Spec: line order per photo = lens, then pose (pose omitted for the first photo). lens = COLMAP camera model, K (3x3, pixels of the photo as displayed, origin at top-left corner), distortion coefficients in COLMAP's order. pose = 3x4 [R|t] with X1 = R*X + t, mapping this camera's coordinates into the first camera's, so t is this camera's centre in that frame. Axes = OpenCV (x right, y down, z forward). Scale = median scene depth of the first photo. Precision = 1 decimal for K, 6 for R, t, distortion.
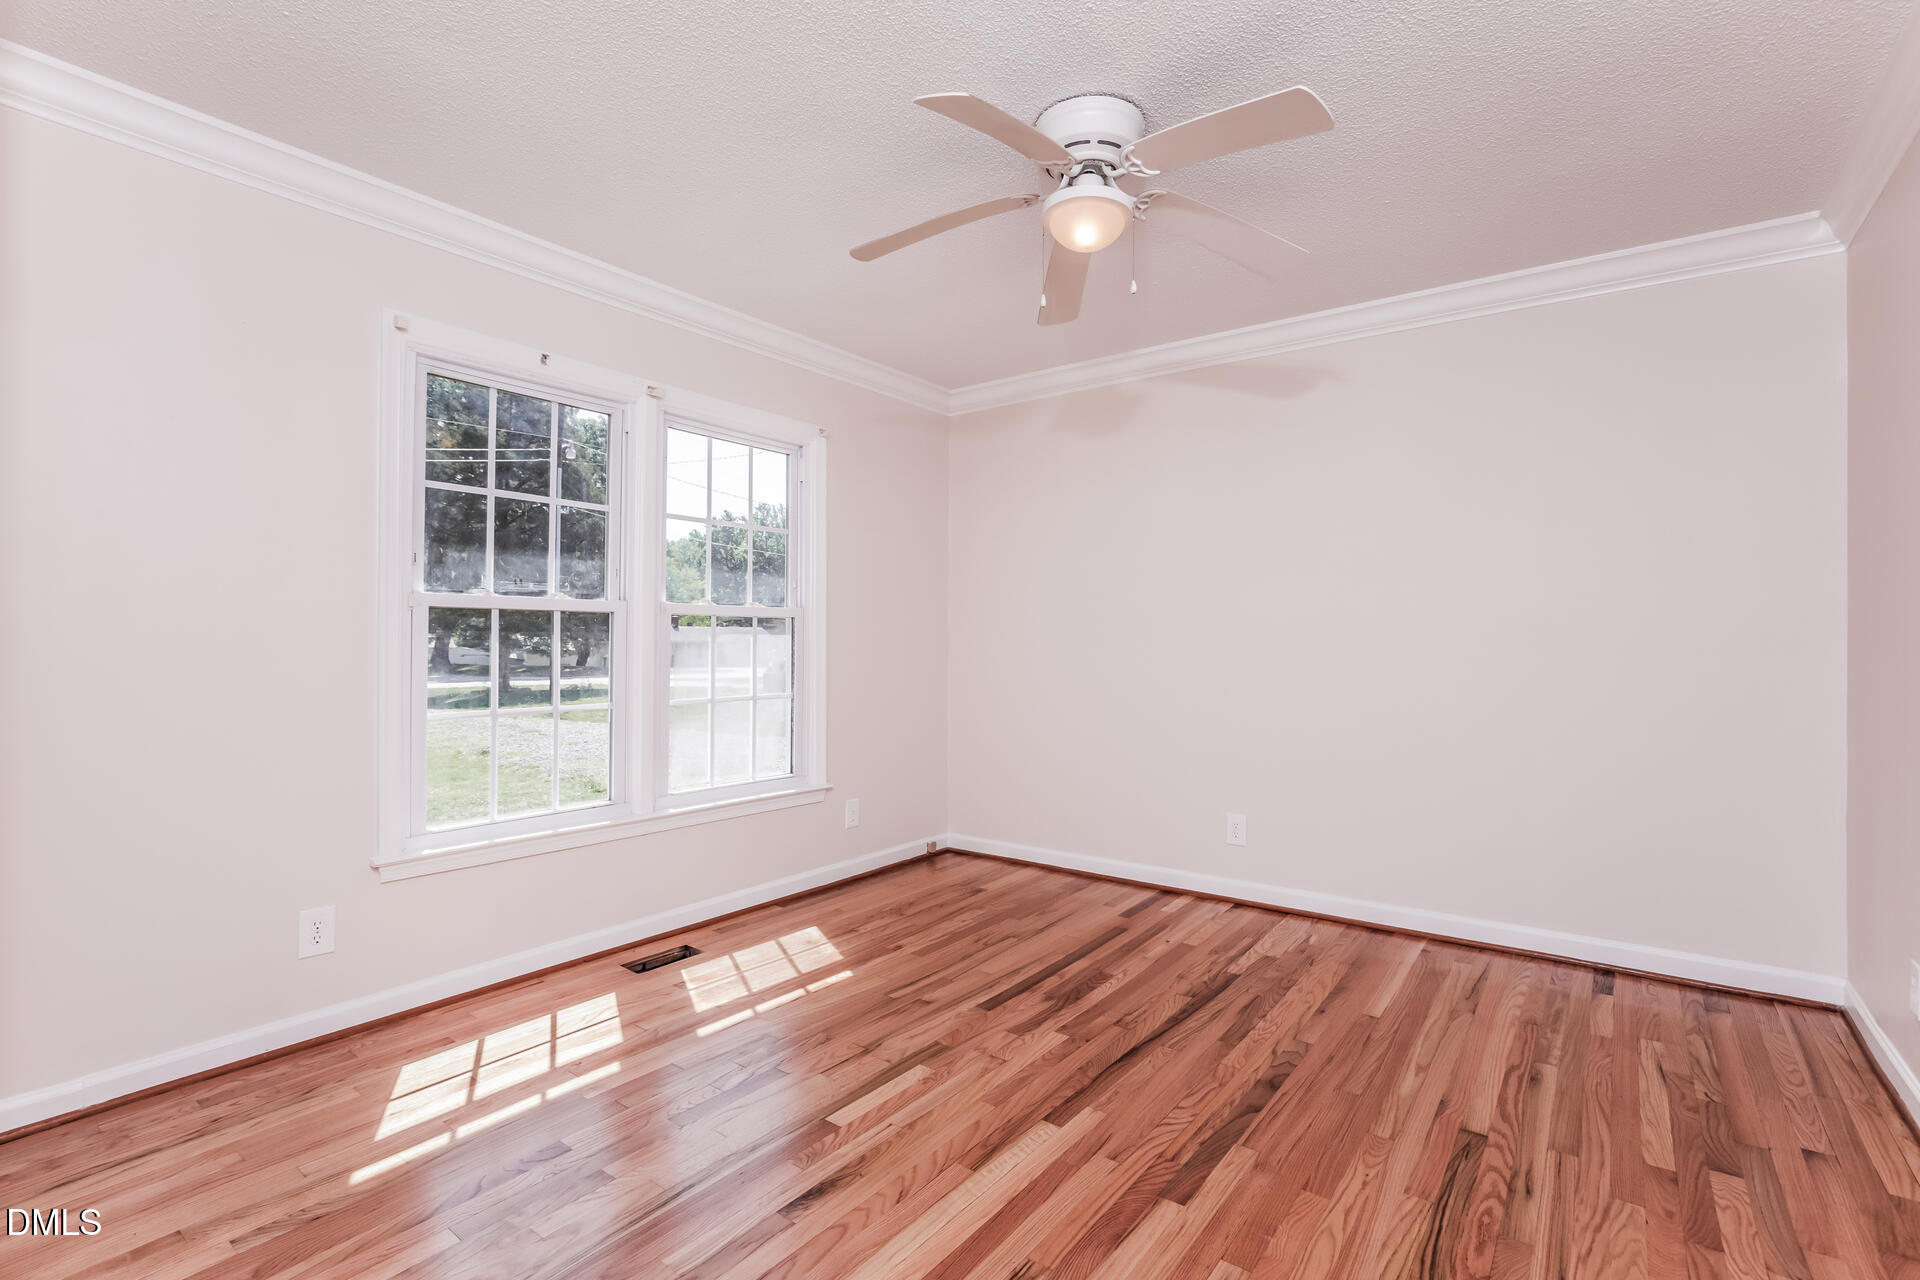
lens RADIAL K [[866.9, 0, 935.7], [0, 866.9, 637.8], [0, 0, 1]] dist [-0.014942, 0.001510]
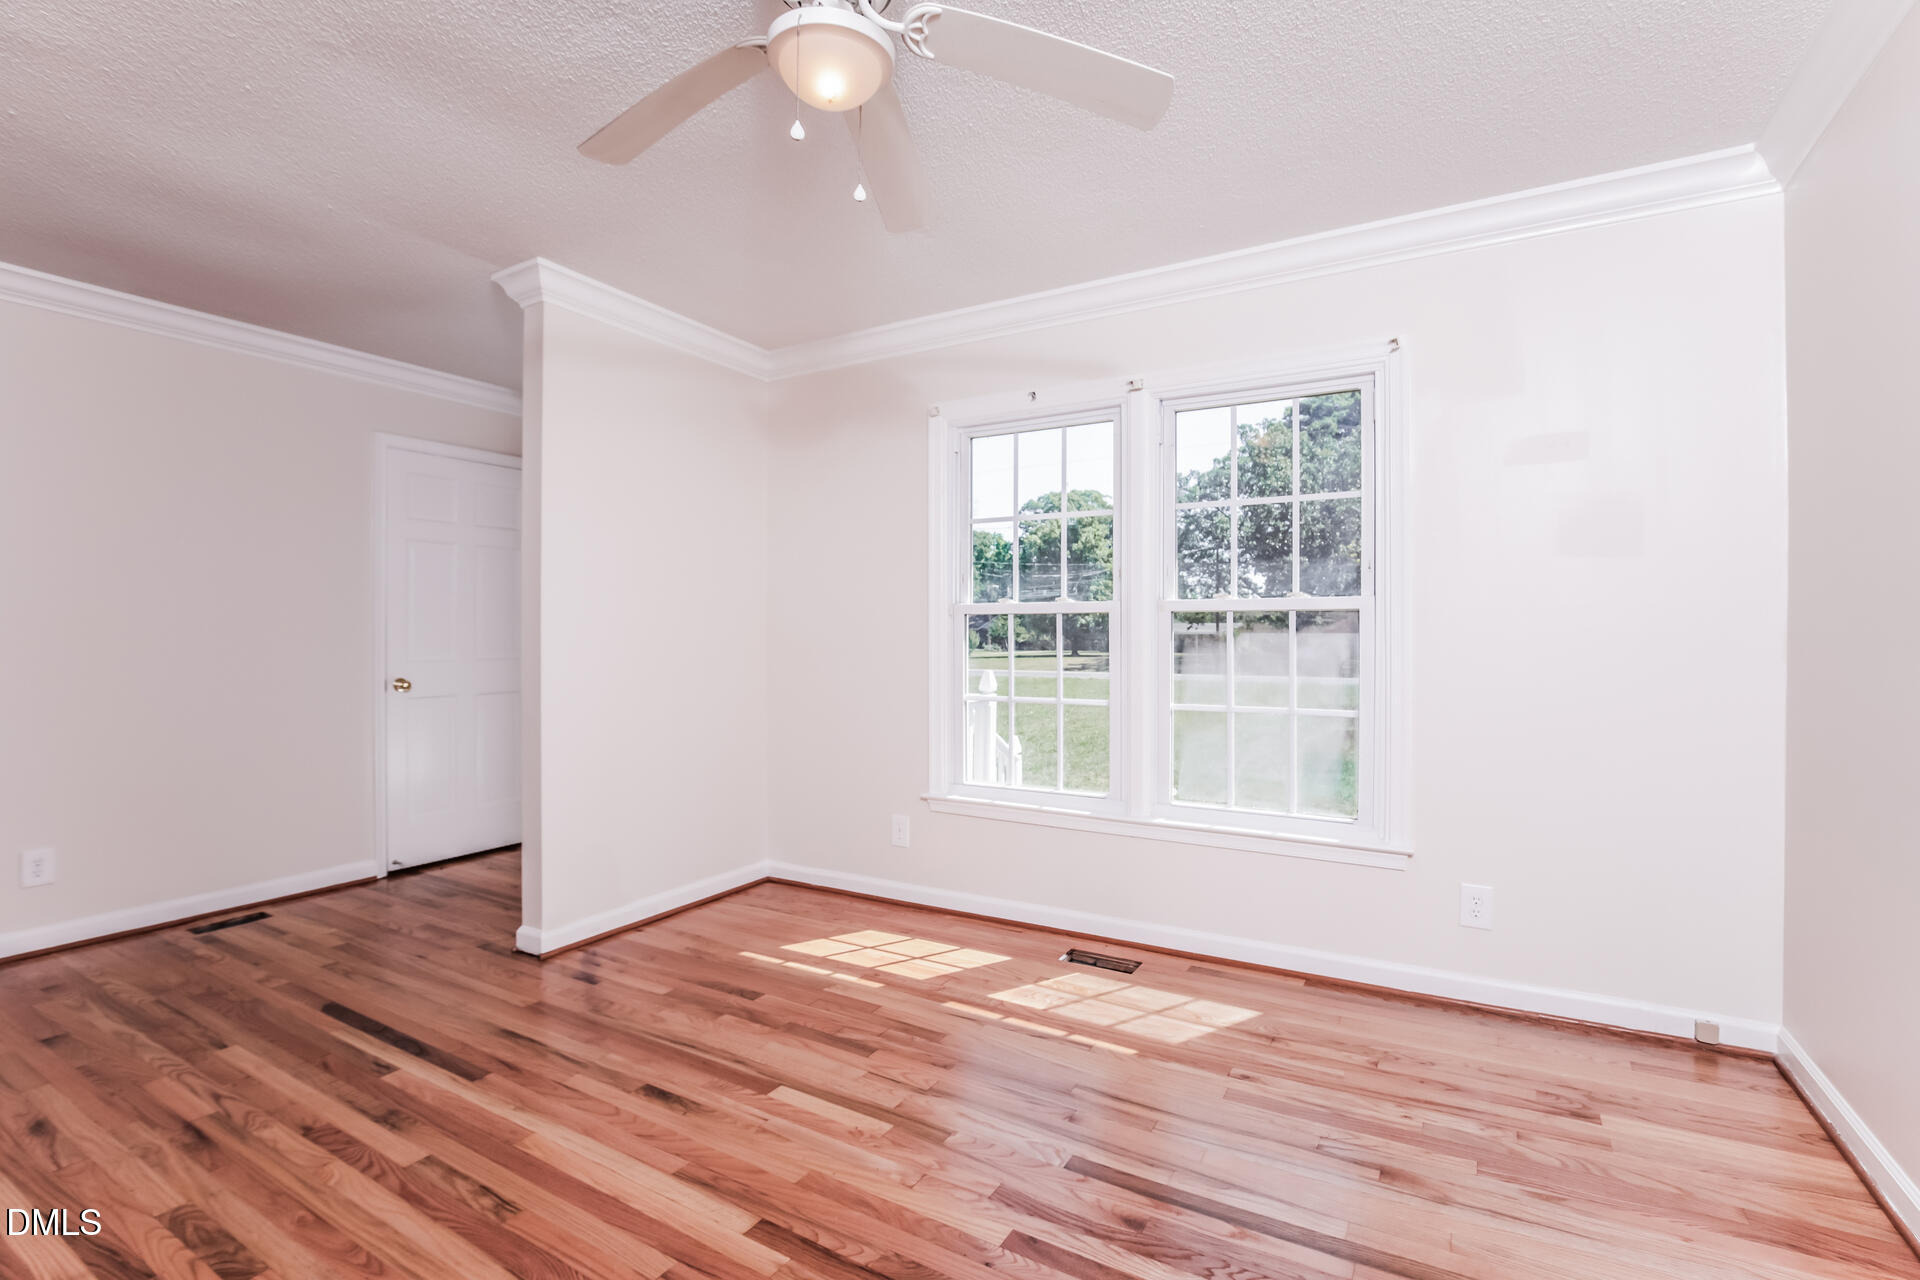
lens RADIAL K [[844.6, 0, 967.2], [0, 844.6, 673.2], [0, 0, 1]] dist [-0.027862, -0.000005]
pose [[0.159150, 0.041682, -0.986374, 0.645226], [0.003518, 0.999078, 0.042786, -0.001969], [0.987248, -0.010279, 0.158857, 0.745899]]
